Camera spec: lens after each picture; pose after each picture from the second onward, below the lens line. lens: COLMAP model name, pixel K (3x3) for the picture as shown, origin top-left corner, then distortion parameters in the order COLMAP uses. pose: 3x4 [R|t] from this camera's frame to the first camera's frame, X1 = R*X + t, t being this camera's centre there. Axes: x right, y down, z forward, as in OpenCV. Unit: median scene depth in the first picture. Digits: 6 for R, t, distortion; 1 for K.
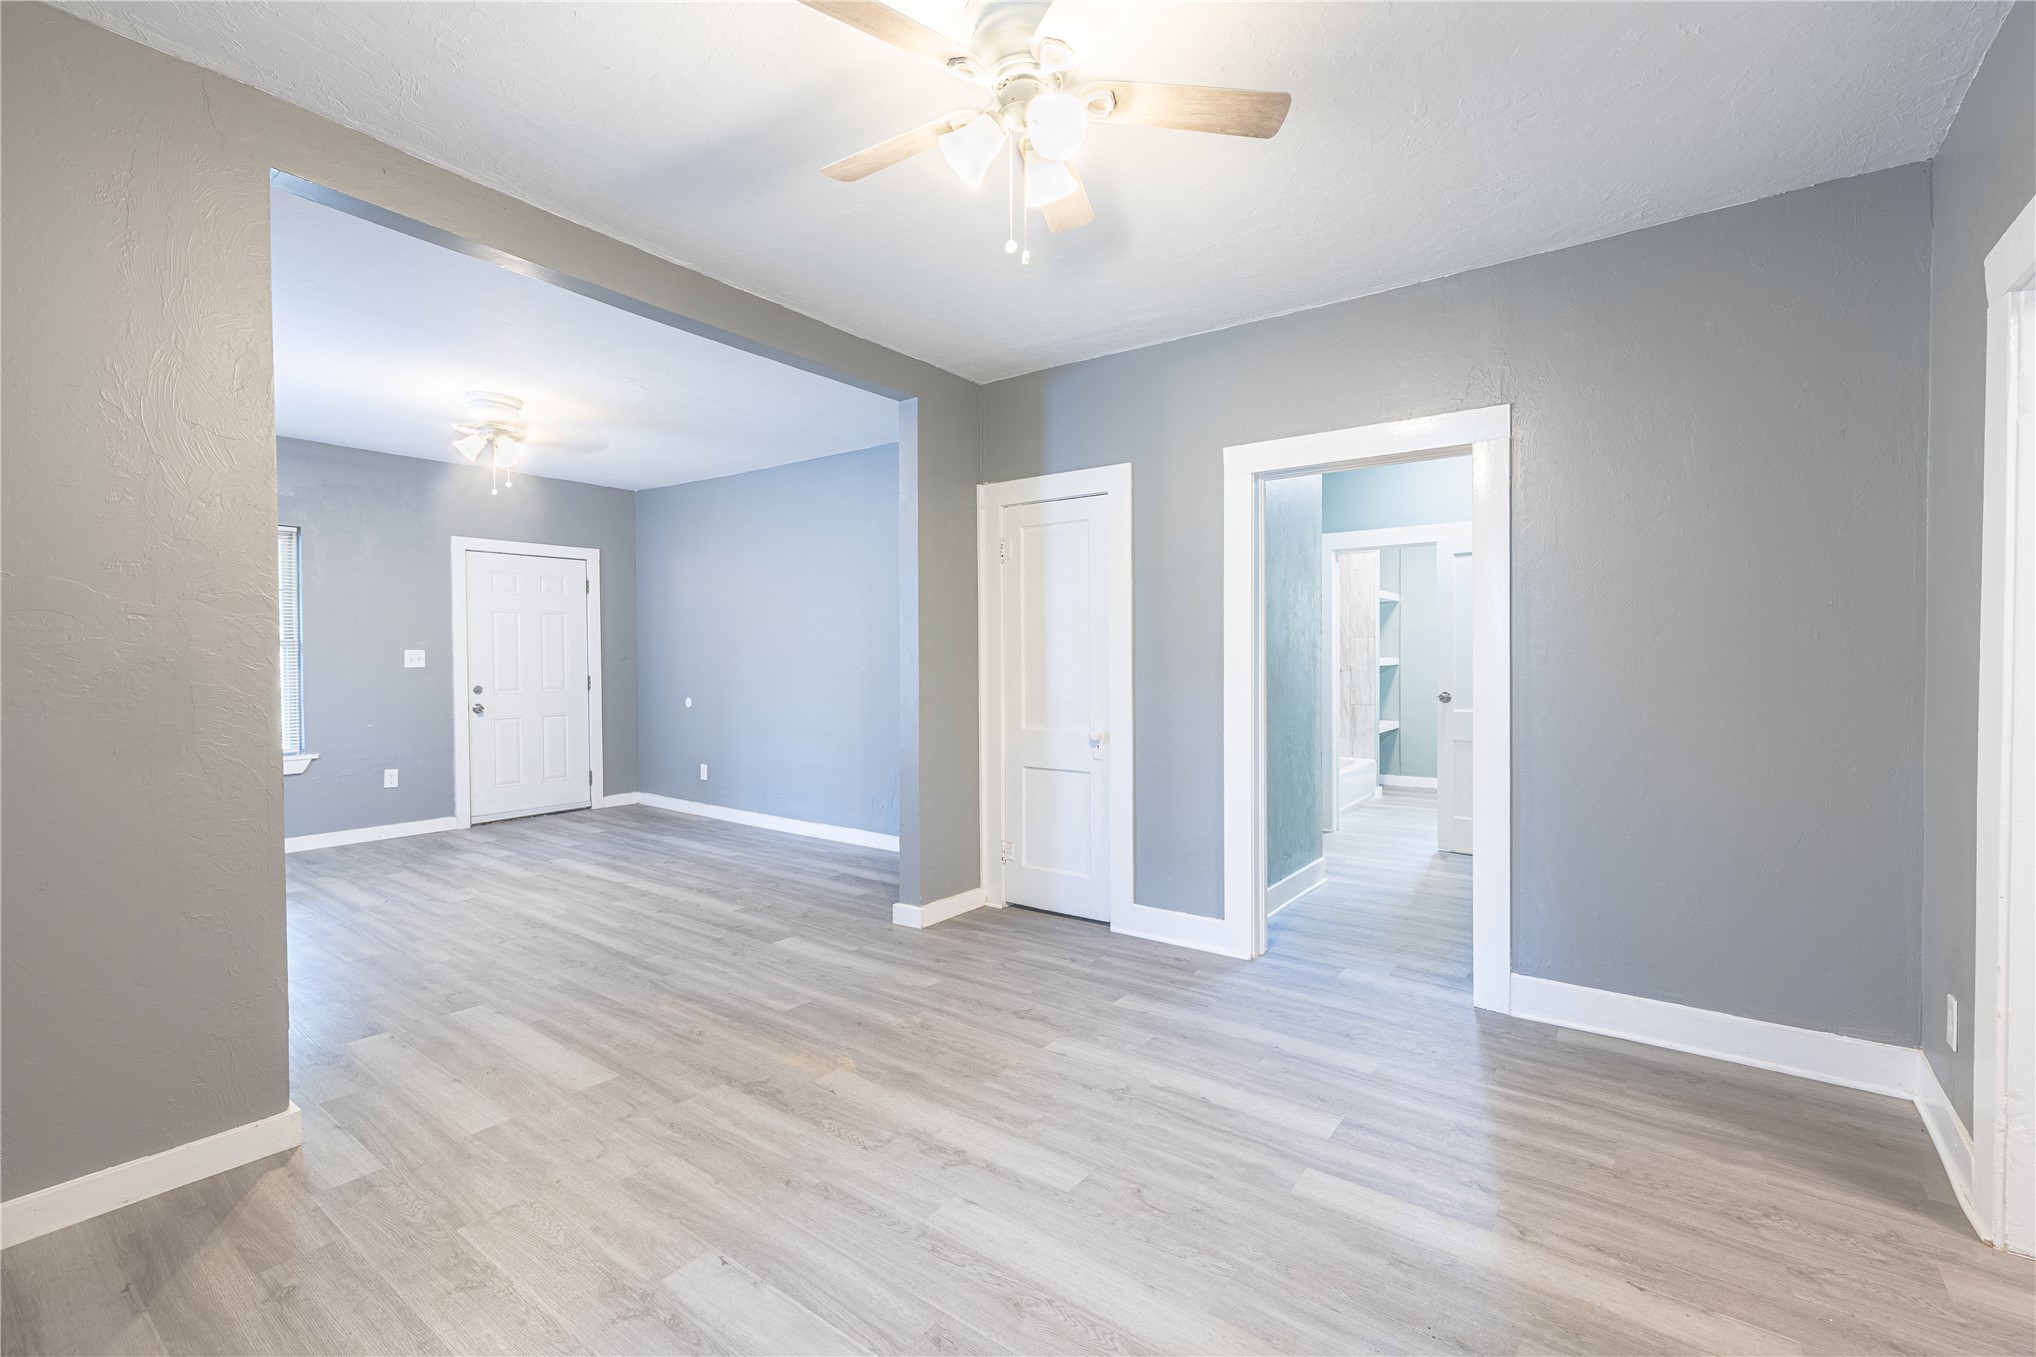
lens RADIAL K [[884.3, 0, 1018.0], [0, 884.3, 678.5], [0, 0, 1]] dist [-0.000949, 0.000050]
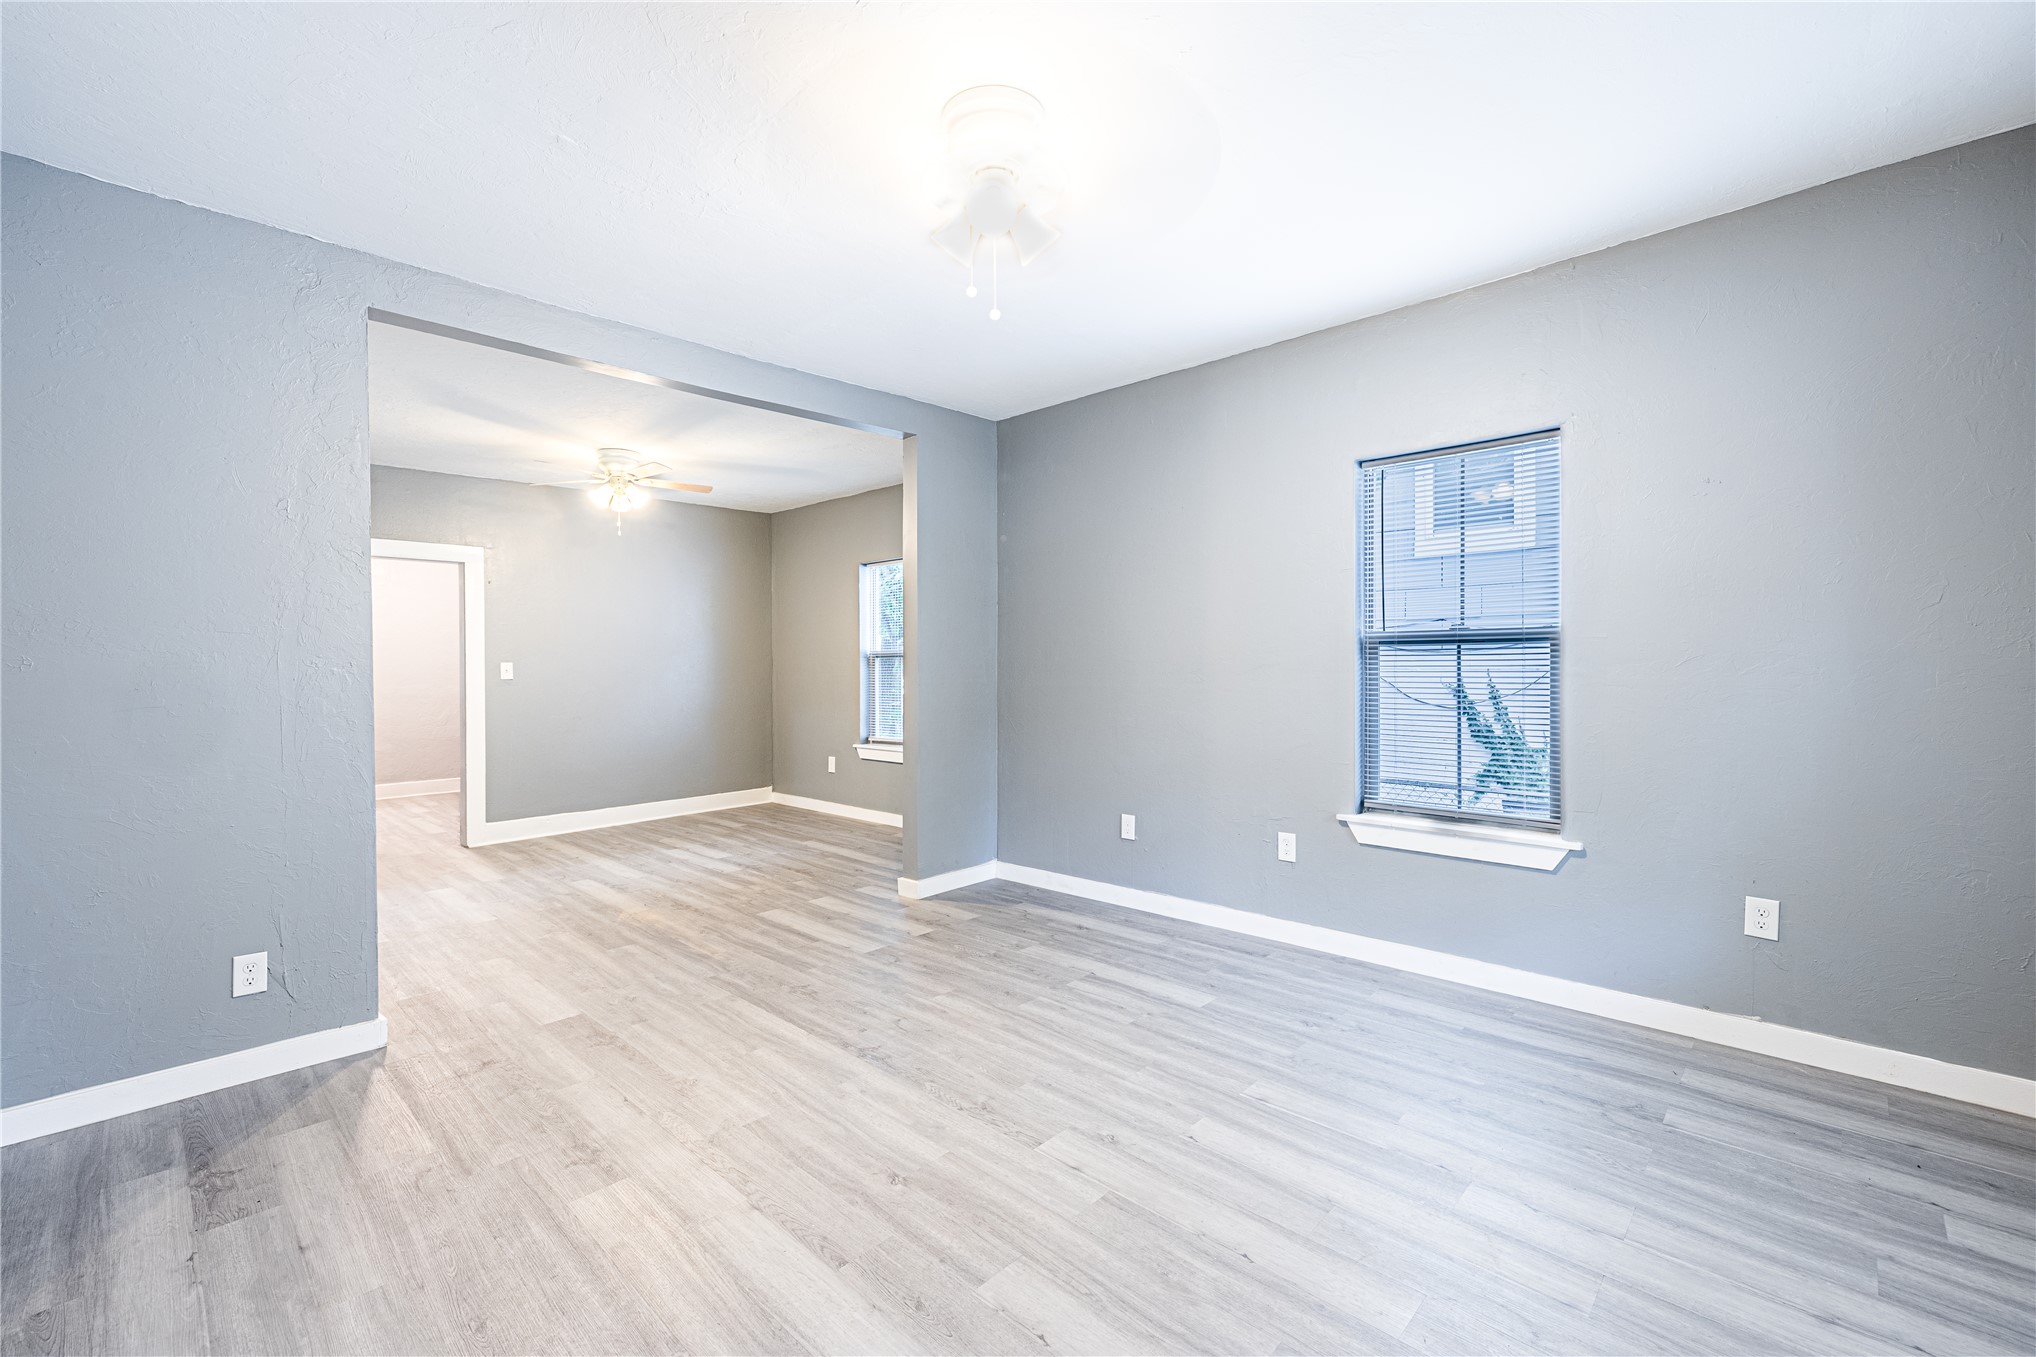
lens RADIAL K [[843.9, 0, 1016.2], [0, 843.9, 667.0], [0, 0, 1]] dist [-0.002487, 0.000108]
pose [[-0.992447, 0.007881, 0.122423, -0.828494], [0.011012, 0.999629, 0.024919, -0.042488], [-0.122181, 0.026079, -0.992165, 1.827942]]
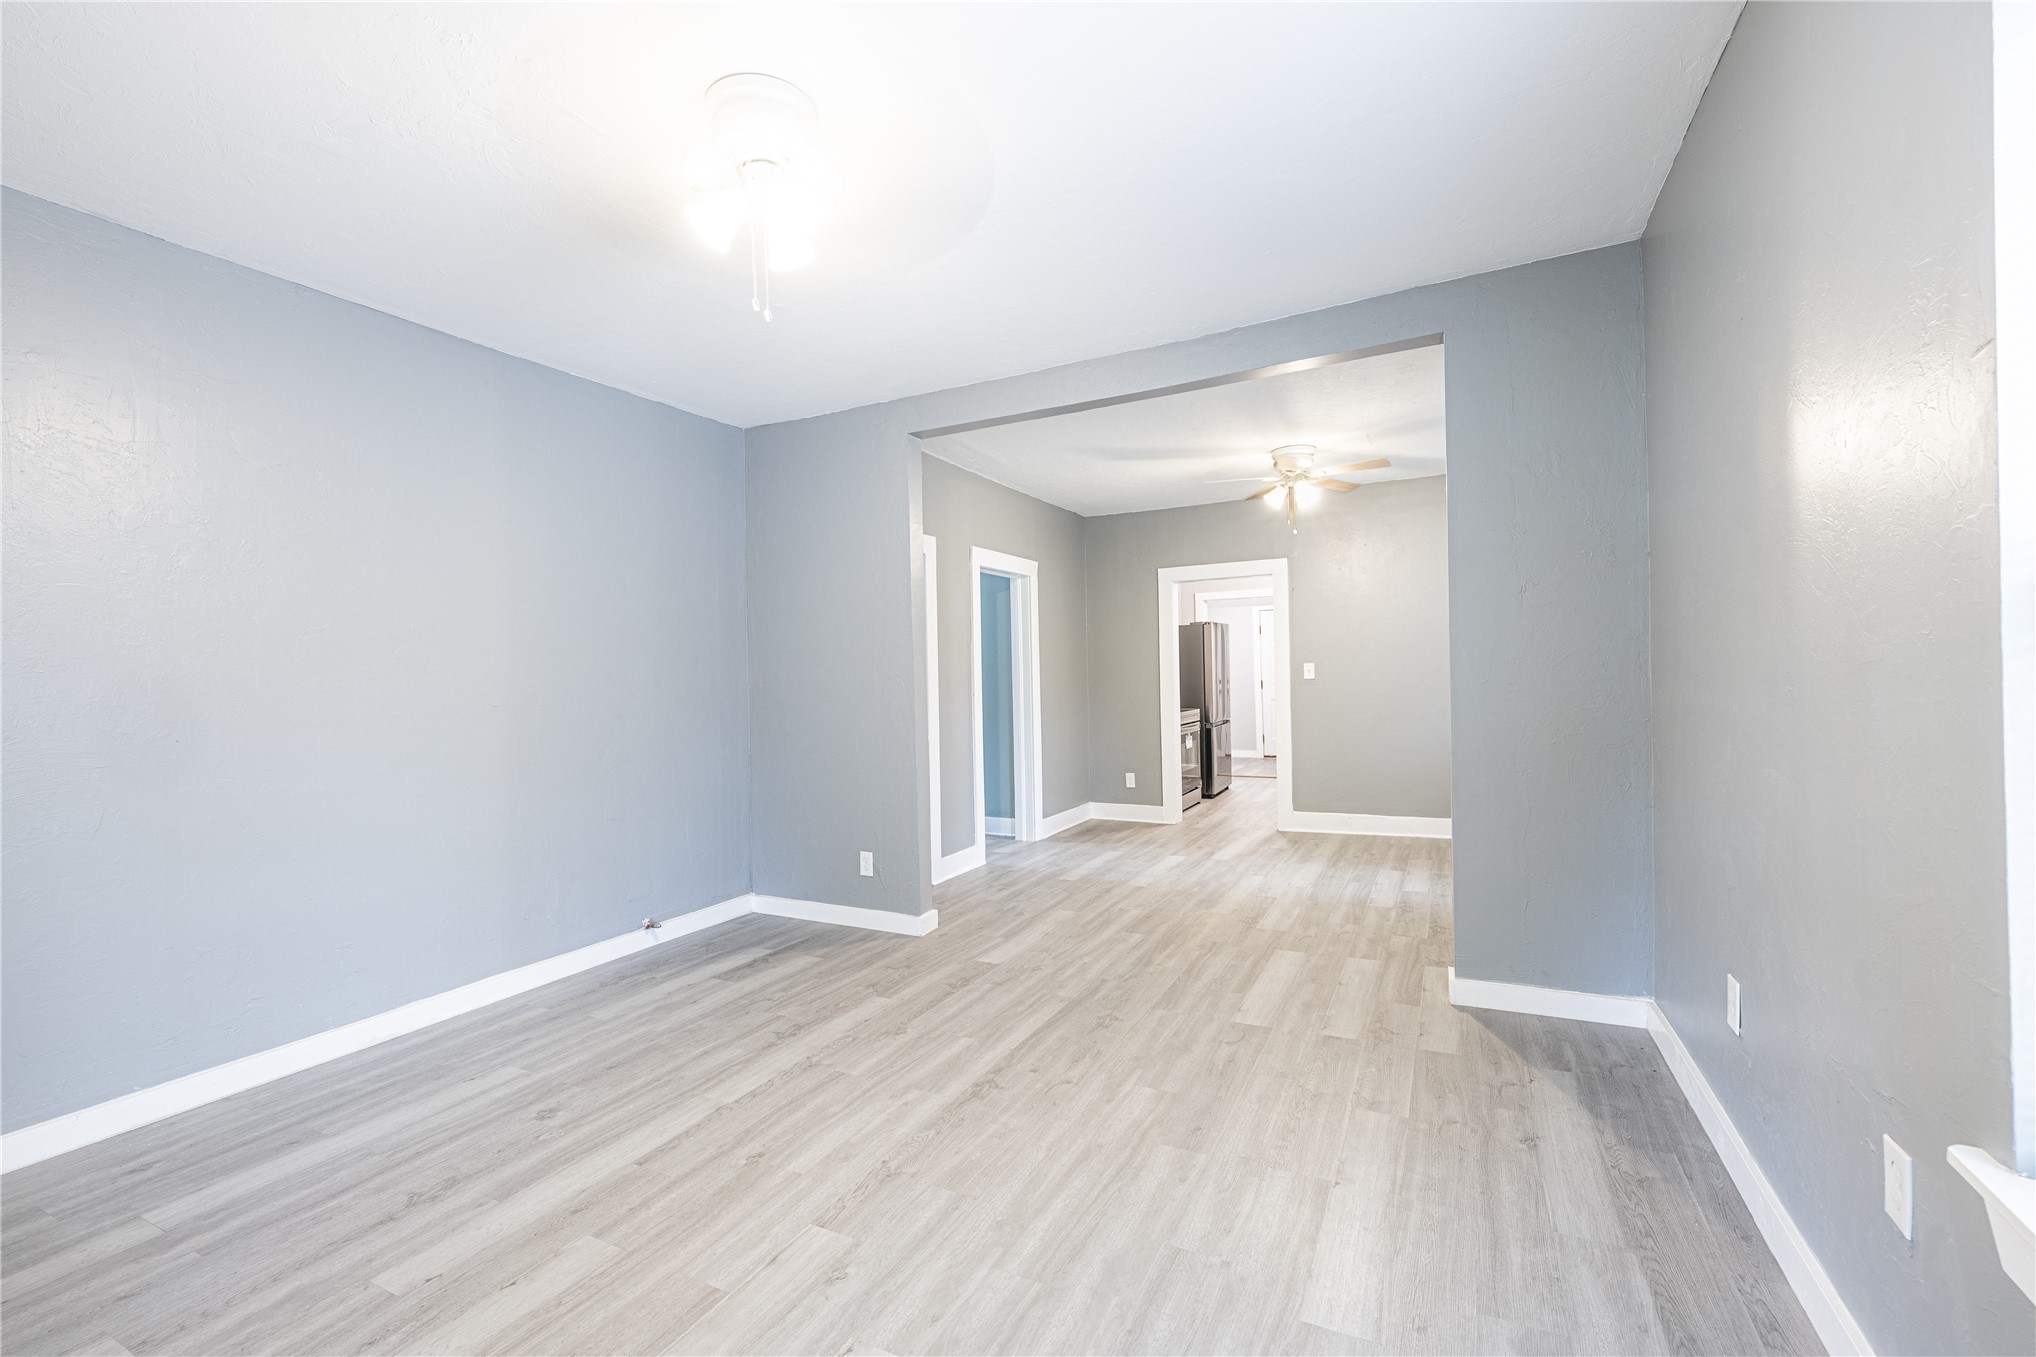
lens RADIAL K [[873.6, 0, 1012.9], [0, 873.6, 670.1], [0, 0, 1]] dist [0.001047, 0.000561]
pose [[-0.167405, 0.011445, 0.985822, -1.325977], [0.045606, 0.998952, -0.003853, -0.026612], [-0.984833, 0.044314, -0.167752, 1.202519]]
